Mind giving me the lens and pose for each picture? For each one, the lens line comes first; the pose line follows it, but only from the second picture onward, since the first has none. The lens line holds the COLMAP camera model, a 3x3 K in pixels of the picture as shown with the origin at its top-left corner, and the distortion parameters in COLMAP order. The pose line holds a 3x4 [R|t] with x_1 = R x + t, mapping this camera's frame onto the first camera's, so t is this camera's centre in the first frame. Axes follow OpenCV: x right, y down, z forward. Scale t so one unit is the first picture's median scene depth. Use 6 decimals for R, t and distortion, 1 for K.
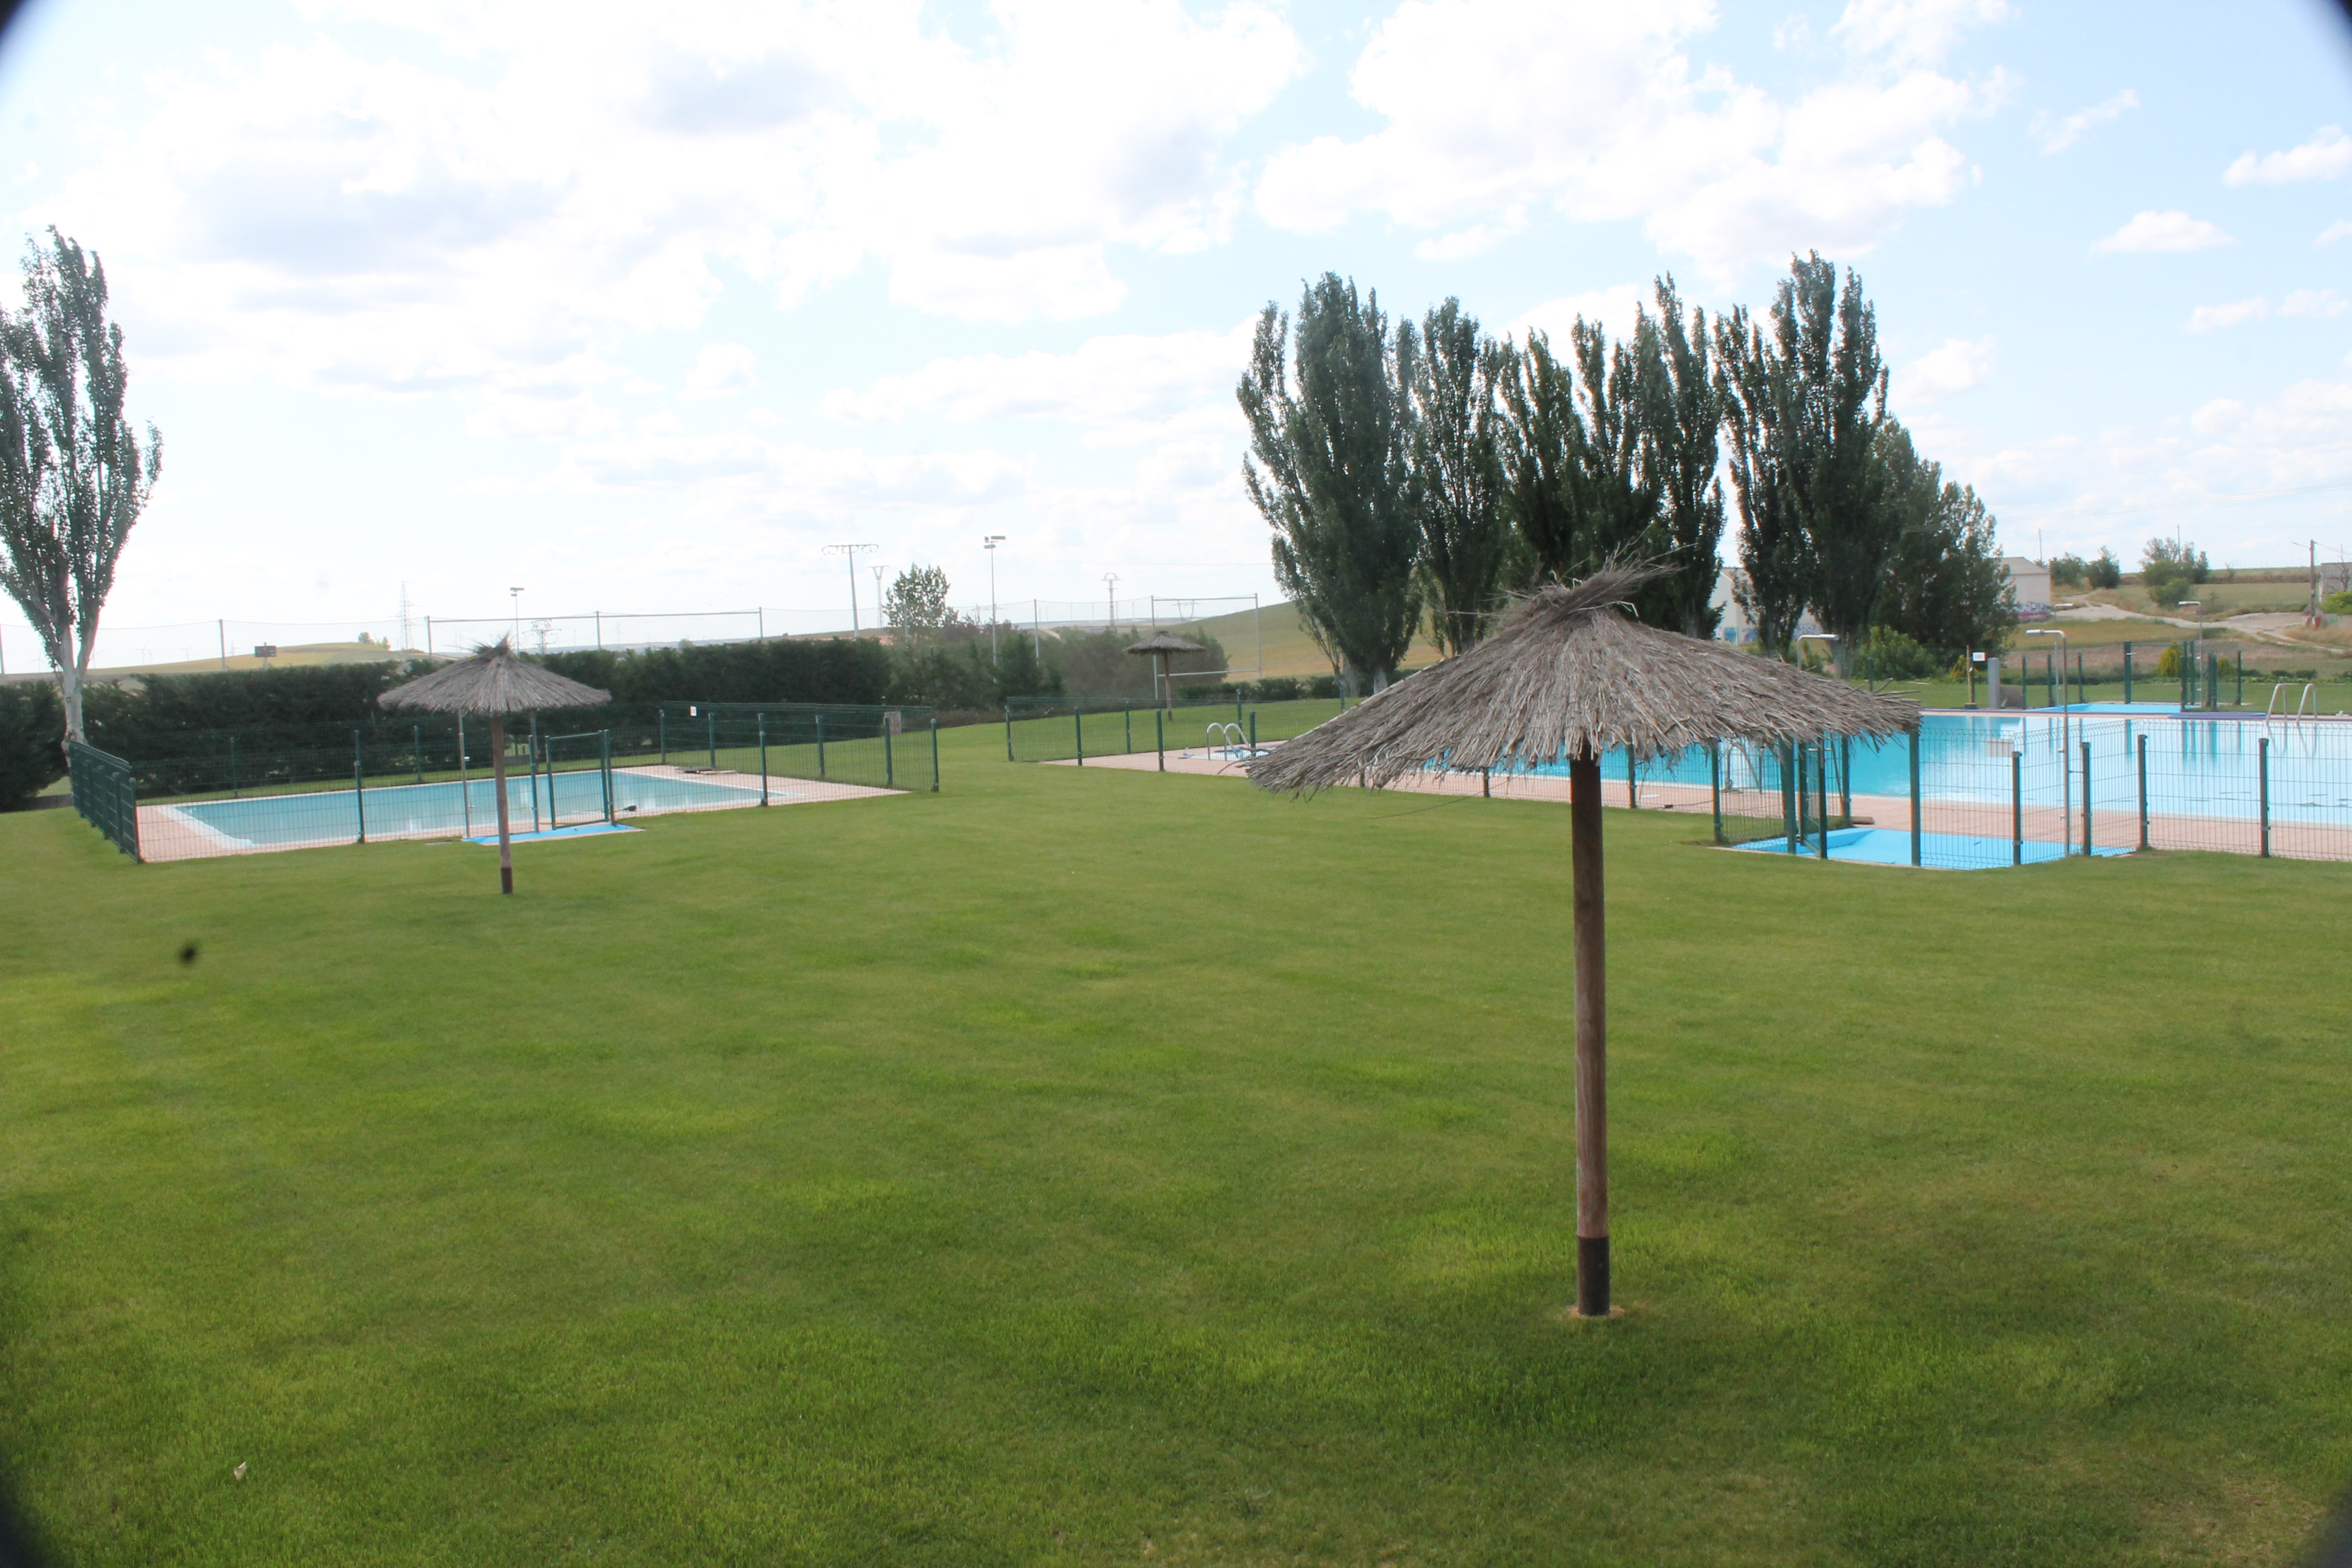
lens RADIAL K [[2010.0, 0, 1161.6], [0, 2010.0, 759.1], [0, 0, 1]] dist [-0.164455, 0.142594]
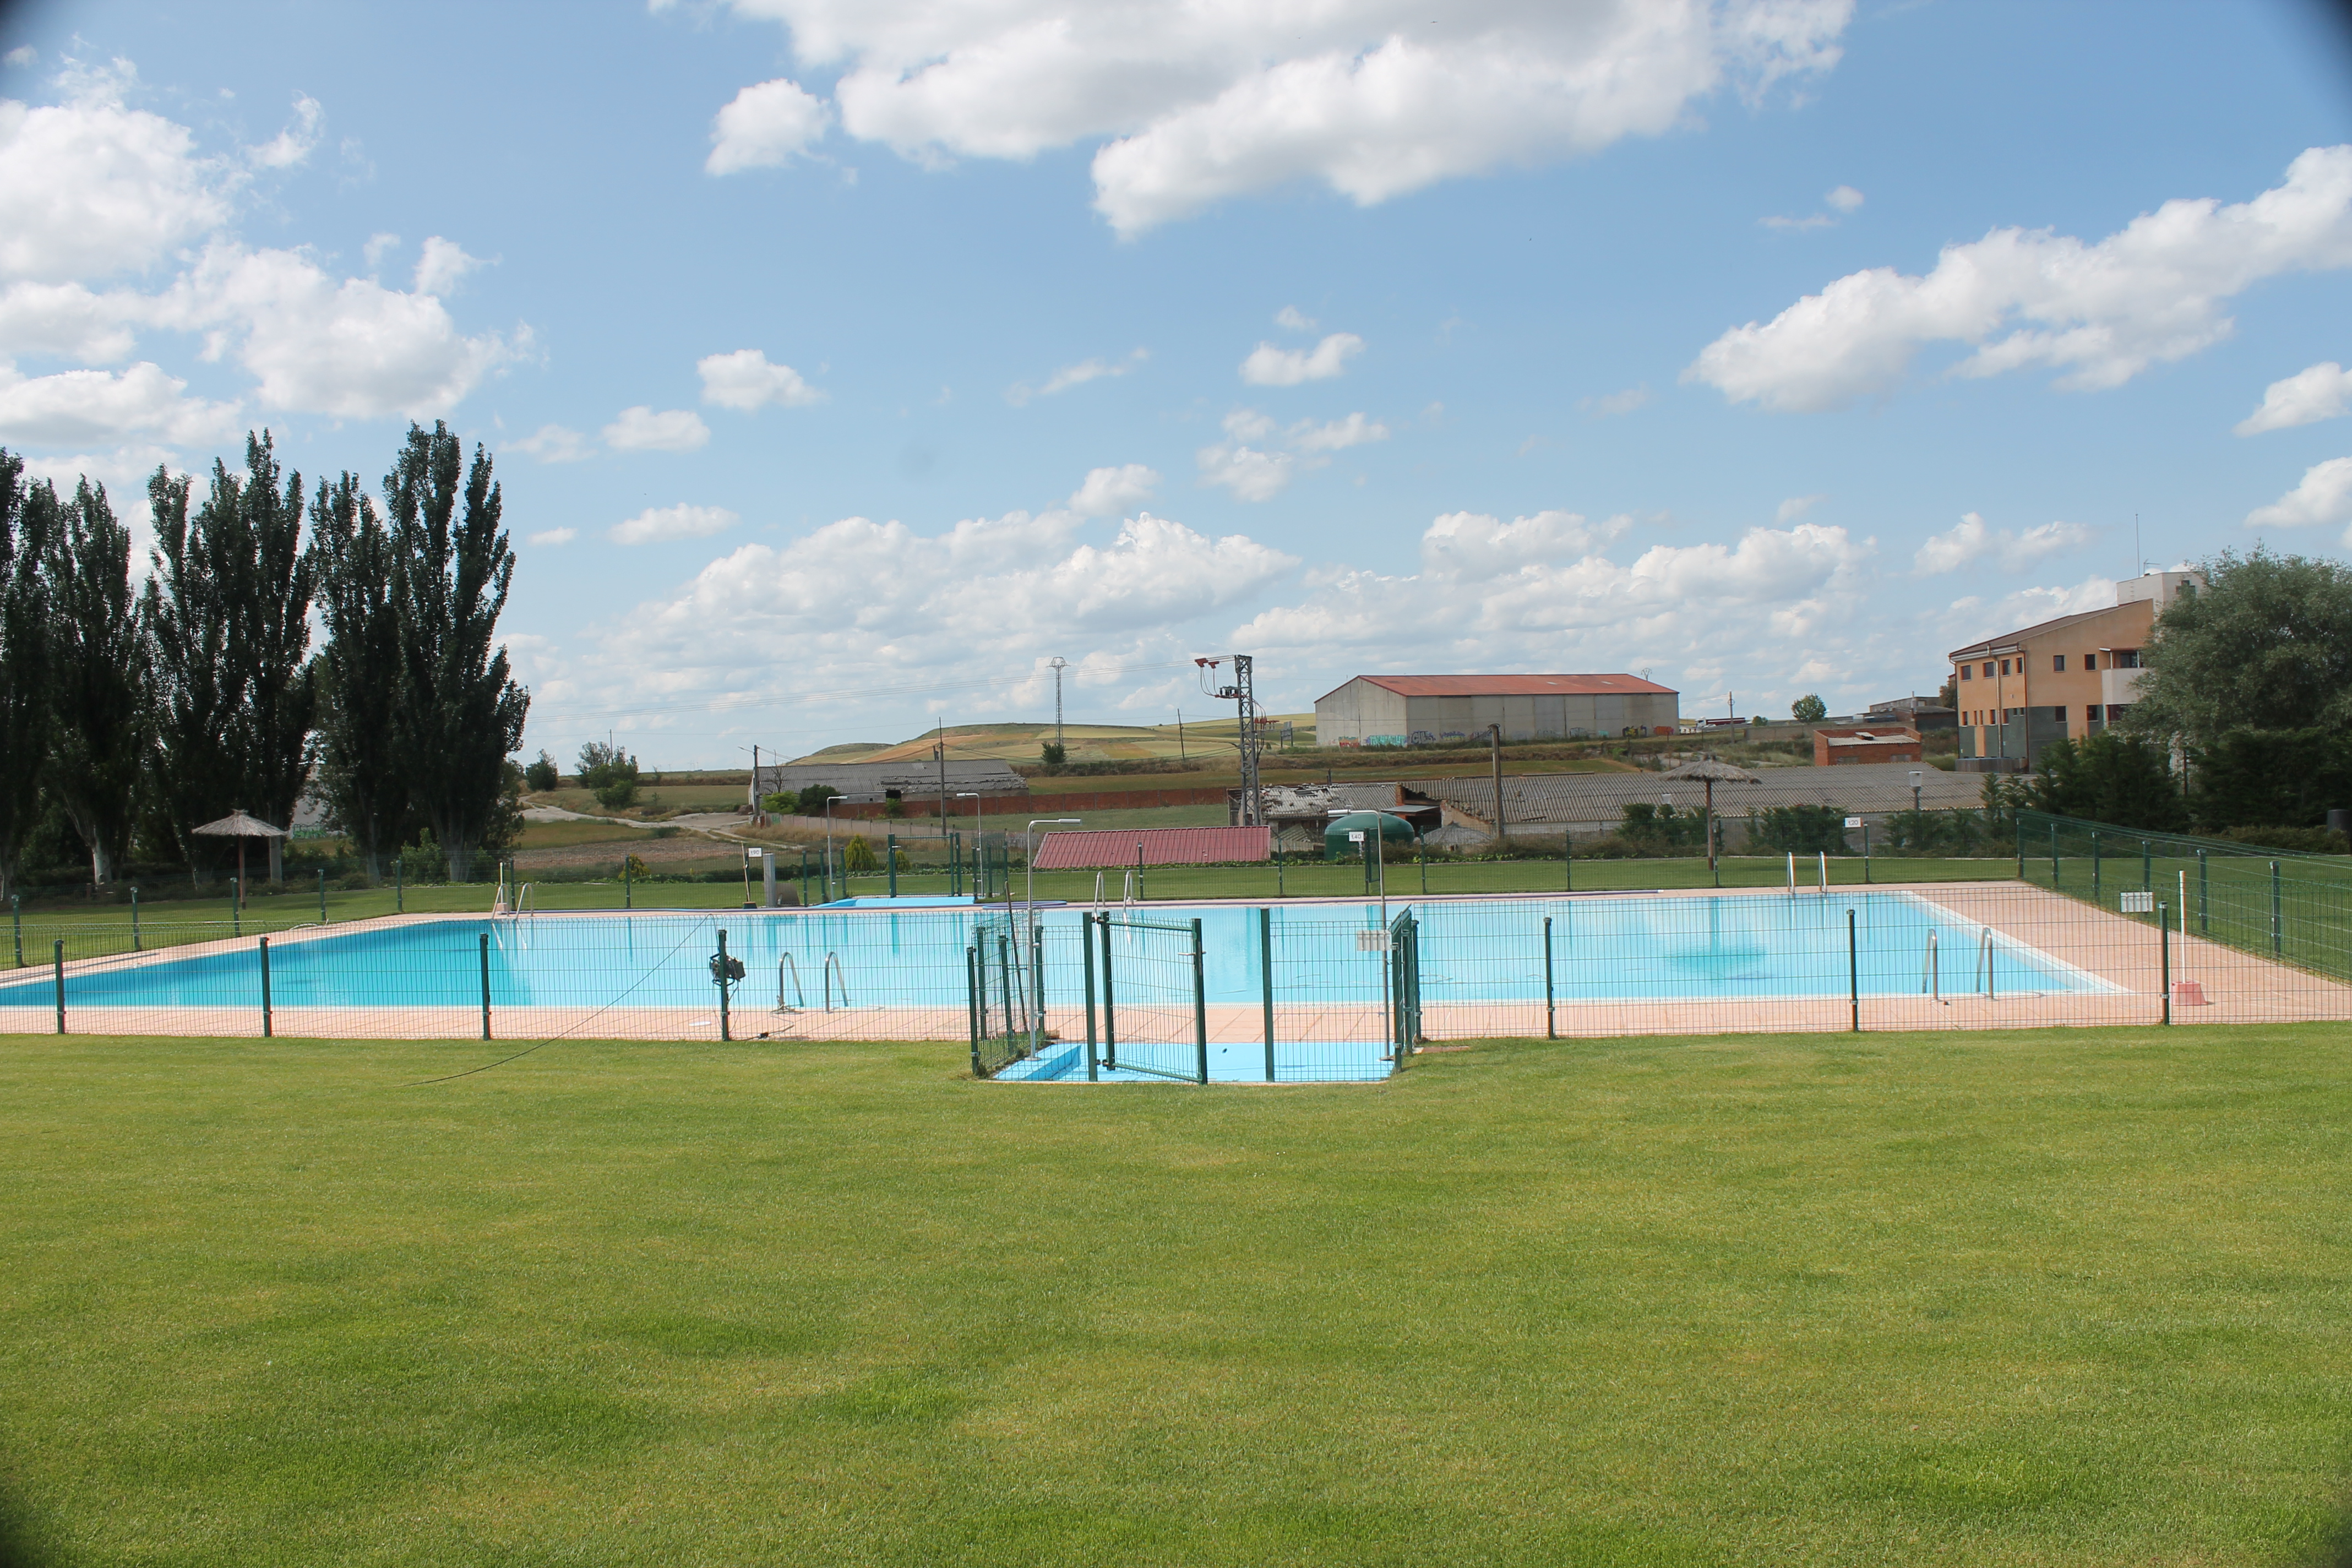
lens RADIAL K [[2010.0, 0, 1178.9], [0, 2010.0, 778.4], [0, 0, 1]] dist [-0.164455, 0.142594]
pose [[0.702064, 0.013304, 0.711989, -0.104622], [0.053591, 0.996003, -0.071455, -0.006863], [-0.710094, 0.088322, 0.698545, 0.149366]]
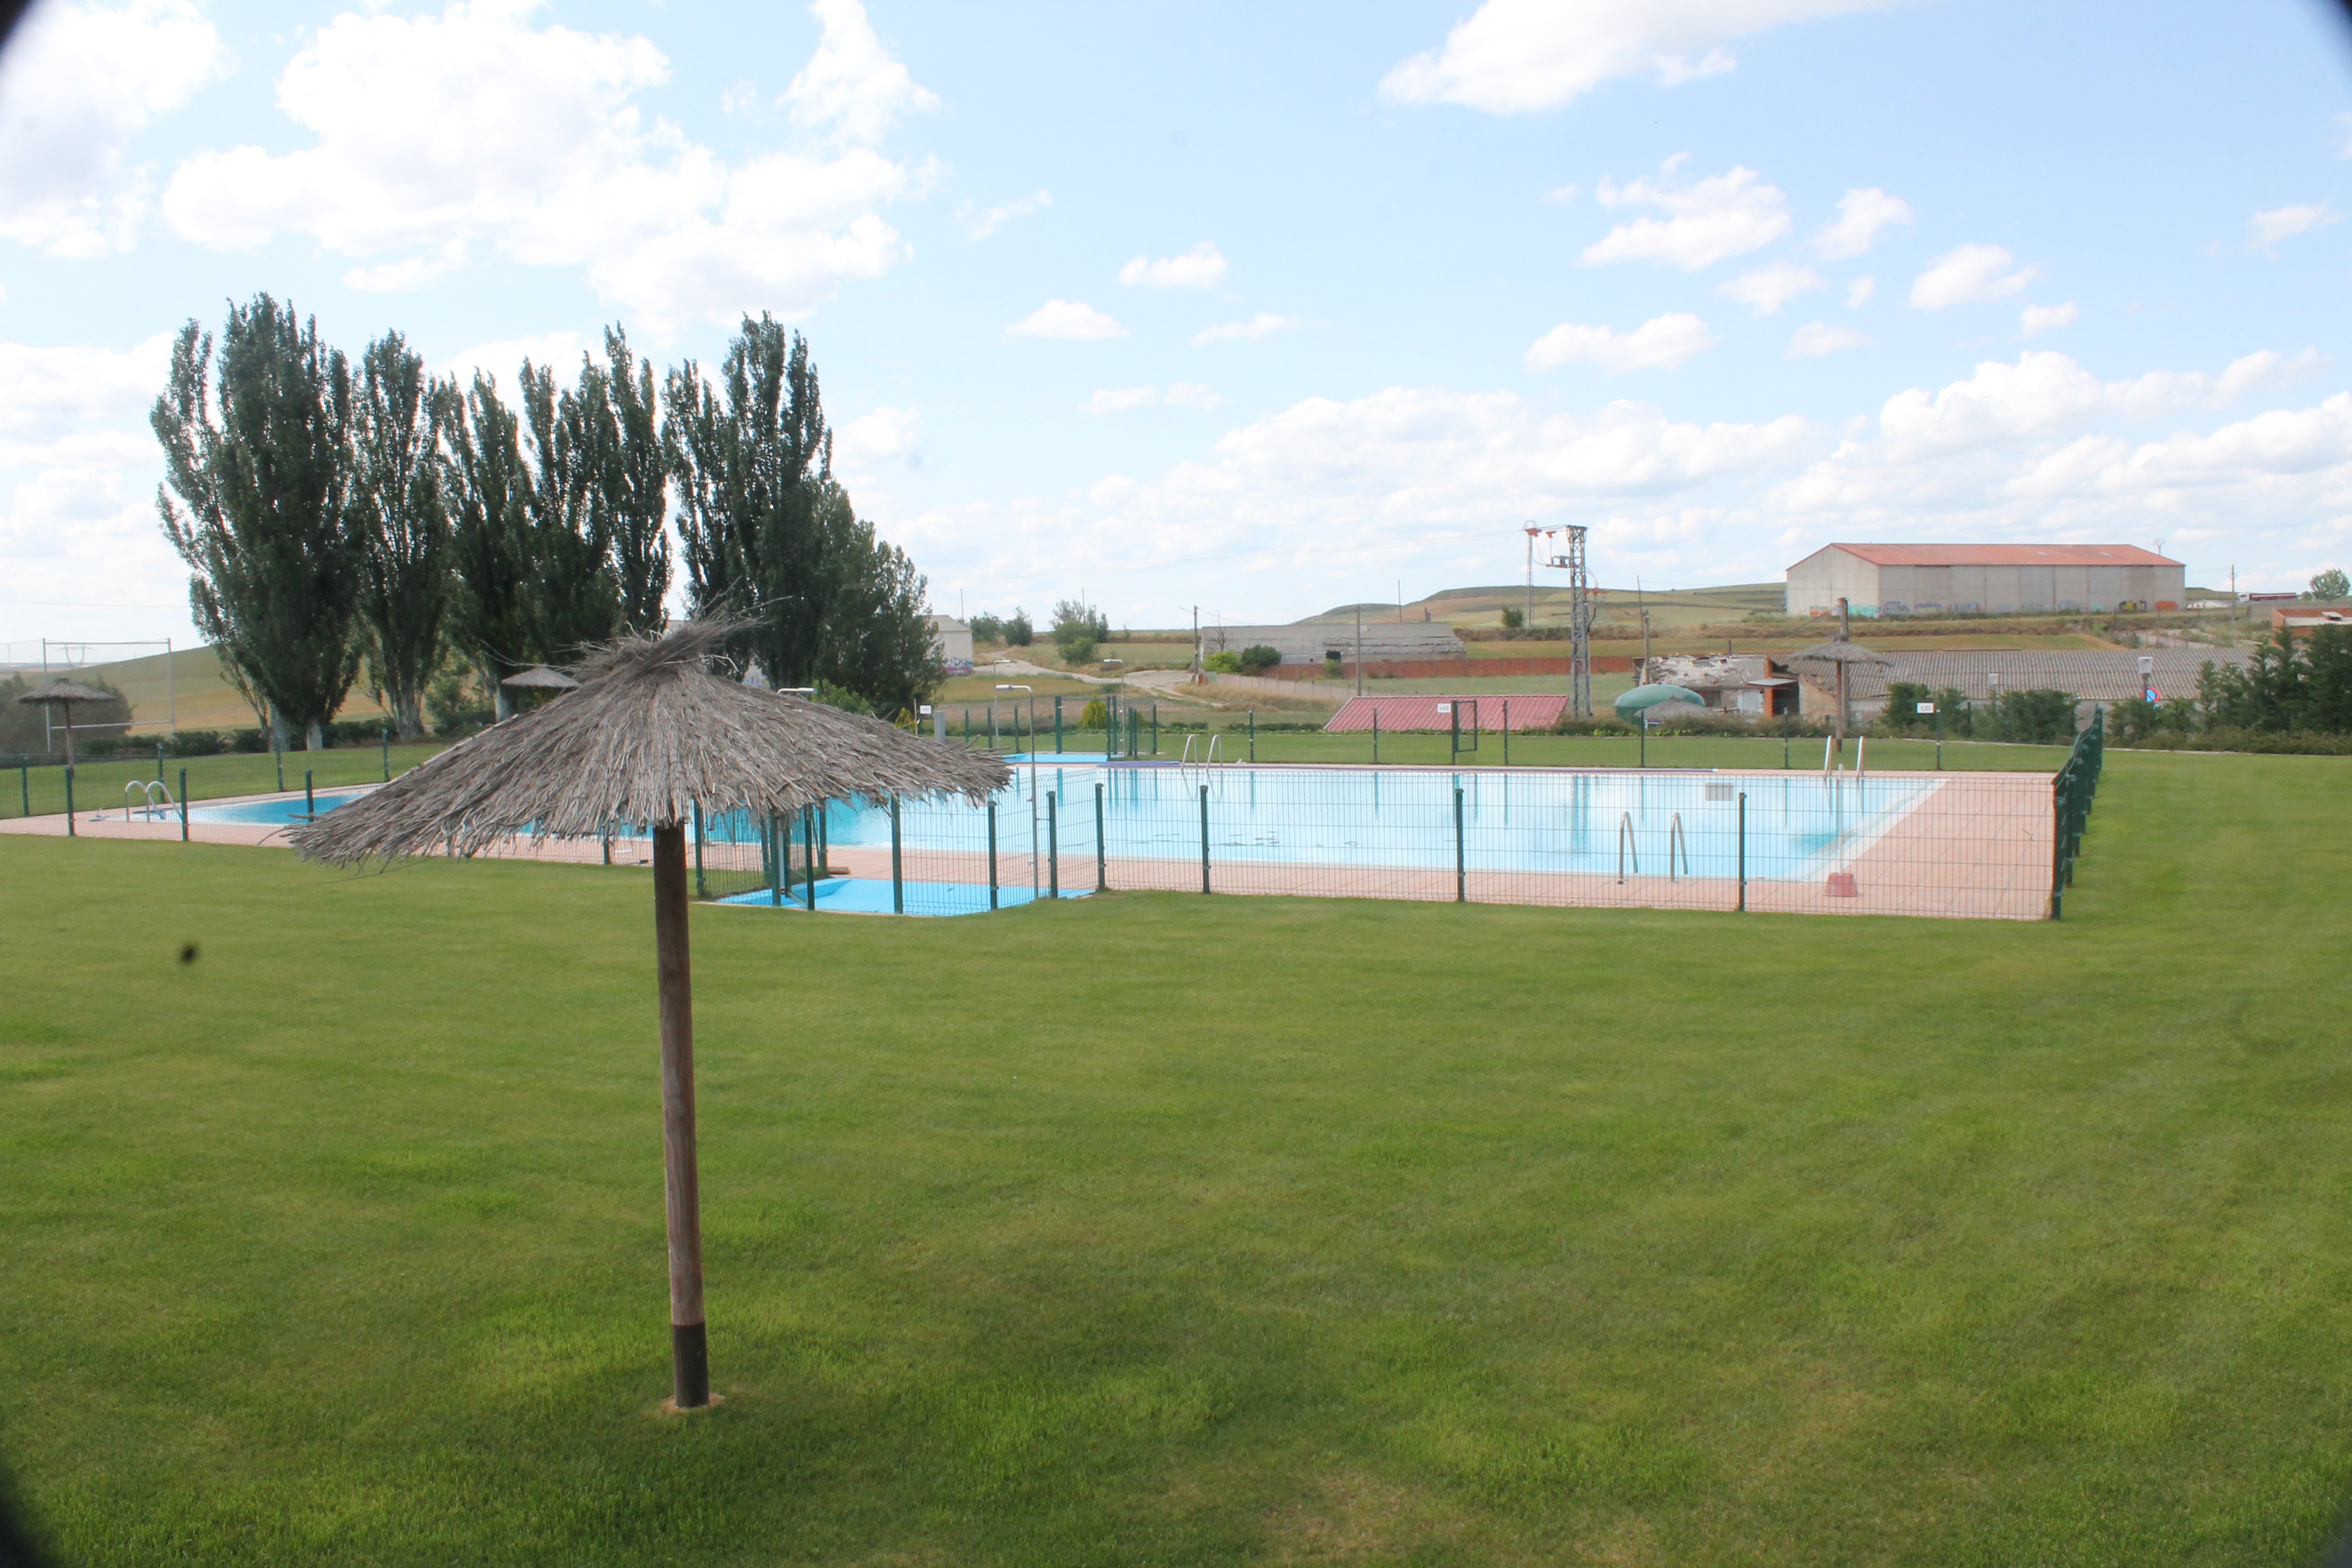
lens RADIAL K [[2010.0, 0, 1186.1], [0, 2010.0, 768.3], [0, 0, 1]] dist [-0.164455, 0.142594]
pose [[0.860172, -0.006872, 0.509957, -0.007507], [0.017798, 0.999705, -0.016550, -0.000645], [-0.509693, 0.023313, 0.860040, 0.008228]]
